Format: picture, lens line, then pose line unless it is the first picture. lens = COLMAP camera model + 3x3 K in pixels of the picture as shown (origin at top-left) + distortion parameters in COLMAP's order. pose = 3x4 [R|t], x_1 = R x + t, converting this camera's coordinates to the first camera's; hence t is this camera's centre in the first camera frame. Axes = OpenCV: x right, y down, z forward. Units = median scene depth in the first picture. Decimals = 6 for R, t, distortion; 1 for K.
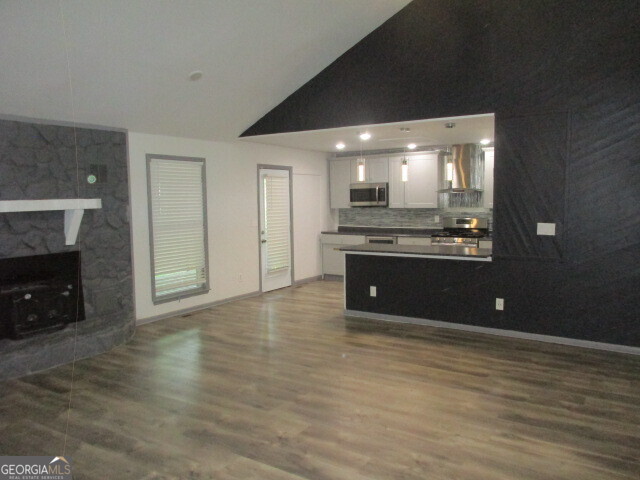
lens RADIAL K [[514.3, 0, 320.3], [0, 514.3, 240.3], [0, 0, 1]] dist [0.014590, 0.002066]
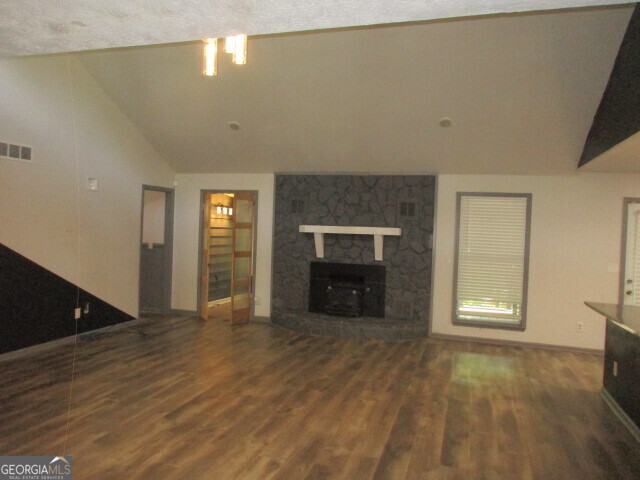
lens RADIAL K [[514.3, 0, 320.6], [0, 514.3, 239.2], [0, 0, 1]] dist [0.014590, 0.002066]
pose [[0.300914, 0.050165, -0.952331, 0.723879], [-0.125644, 0.991996, 0.012554, -0.042380], [0.945338, 0.115877, 0.304809, 0.401829]]
